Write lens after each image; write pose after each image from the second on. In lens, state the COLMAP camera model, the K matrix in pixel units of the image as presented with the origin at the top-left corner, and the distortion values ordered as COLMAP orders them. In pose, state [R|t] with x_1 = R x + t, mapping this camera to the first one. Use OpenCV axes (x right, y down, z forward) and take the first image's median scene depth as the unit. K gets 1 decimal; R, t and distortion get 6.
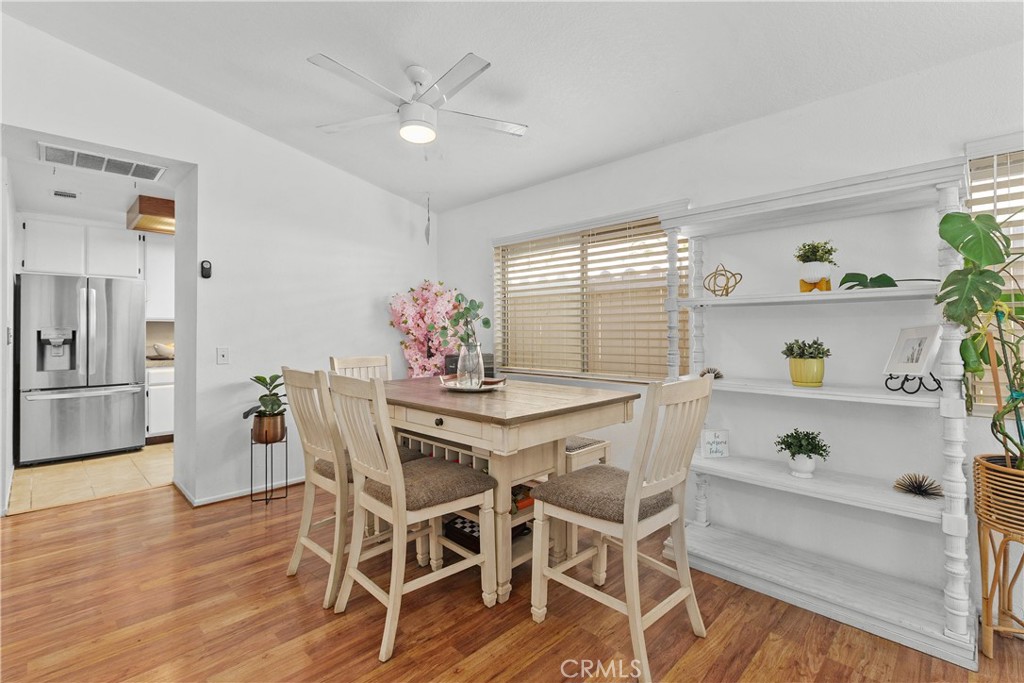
lens RADIAL K [[483.1, 0, 514.4], [0, 483.1, 322.4], [0, 0, 1]] dist [0.000199, 0.000016]
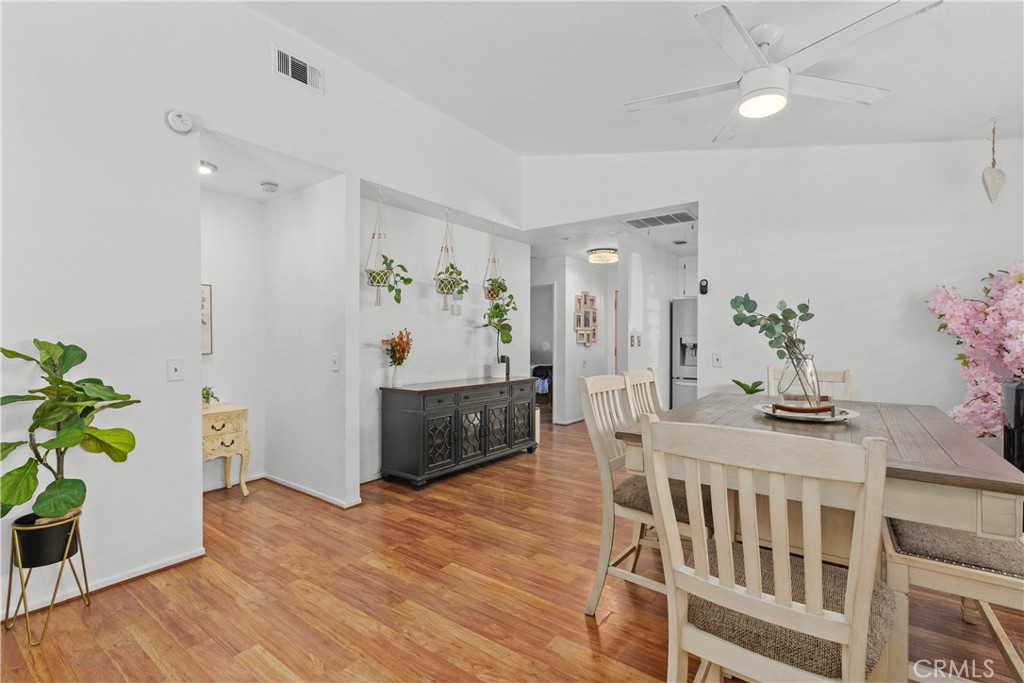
lens RADIAL K [[477.2, 0, 512.0], [0, 477.2, 341.5], [0, 0, 1]] dist [-0.000139, 0.000004]
pose [[0.109940, 0.007718, -0.993908, 0.480062], [0.013508, 0.999866, 0.009258, 0.008391], [0.993846, -0.014444, 0.109821, 0.388649]]
